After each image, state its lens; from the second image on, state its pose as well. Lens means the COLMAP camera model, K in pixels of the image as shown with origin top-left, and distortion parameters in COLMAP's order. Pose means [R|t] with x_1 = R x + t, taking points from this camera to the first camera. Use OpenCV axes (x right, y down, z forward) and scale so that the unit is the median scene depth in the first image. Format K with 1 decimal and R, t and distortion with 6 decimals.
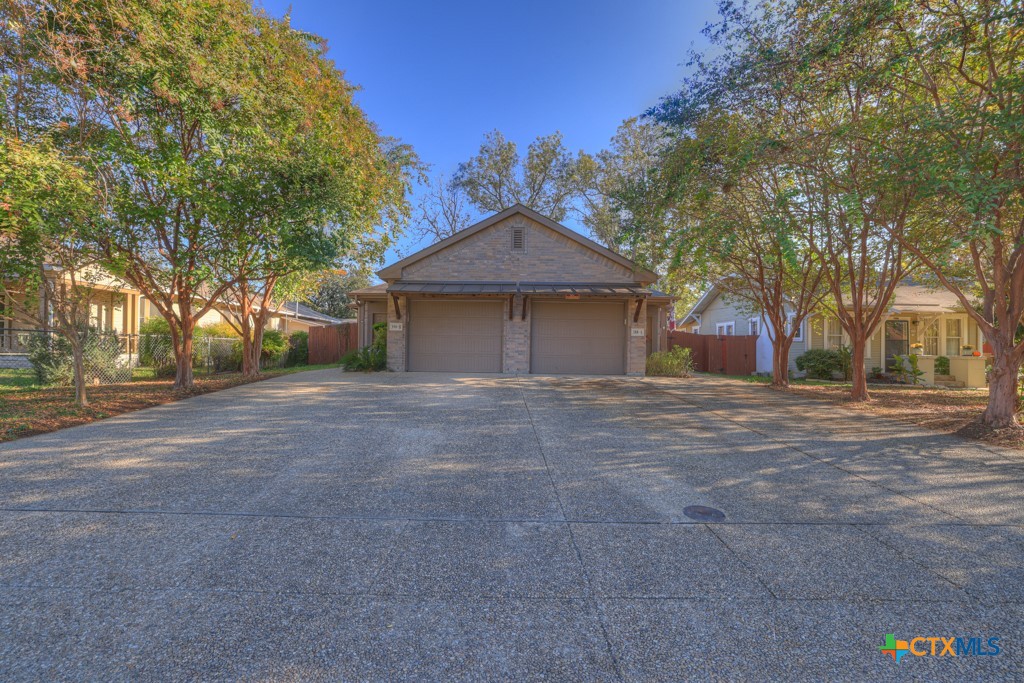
lens RADIAL K [[438.6, 0, 504.8], [0, 438.6, 345.9], [0, 0, 1]] dist [-0.054892, 0.026537]
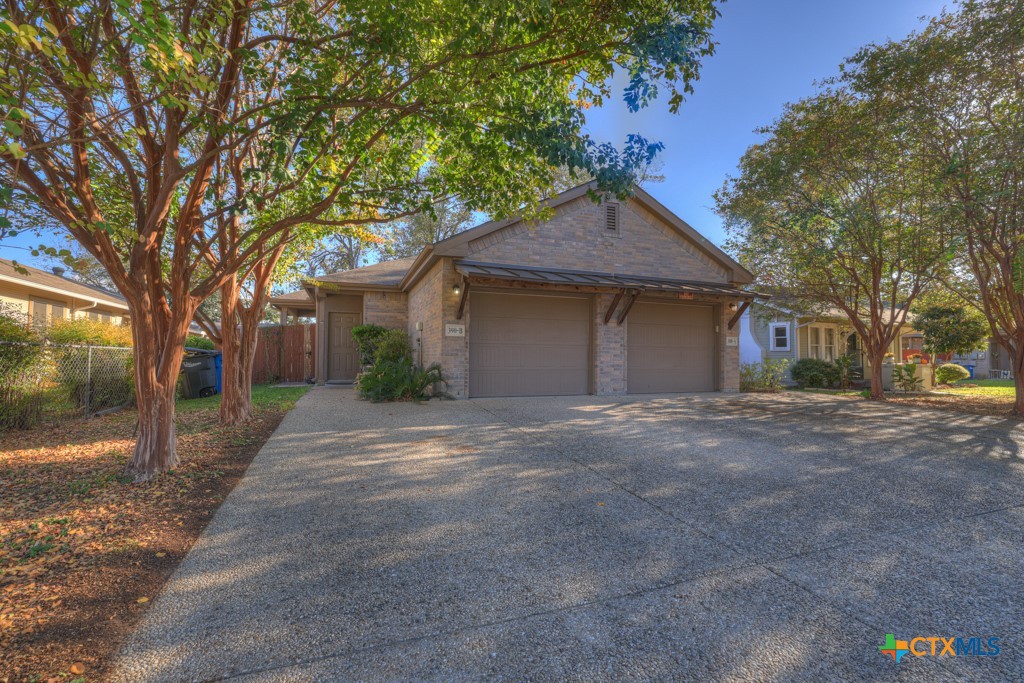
lens RADIAL K [[438.6, 0, 504.8], [0, 438.6, 345.9], [0, 0, 1]] dist [-0.054892, 0.026537]
pose [[0.938776, 0.002896, 0.344517, -0.405087], [0.003877, 0.999813, -0.018969, -0.007934], [-0.344507, 0.019143, 0.938589, 0.356586]]
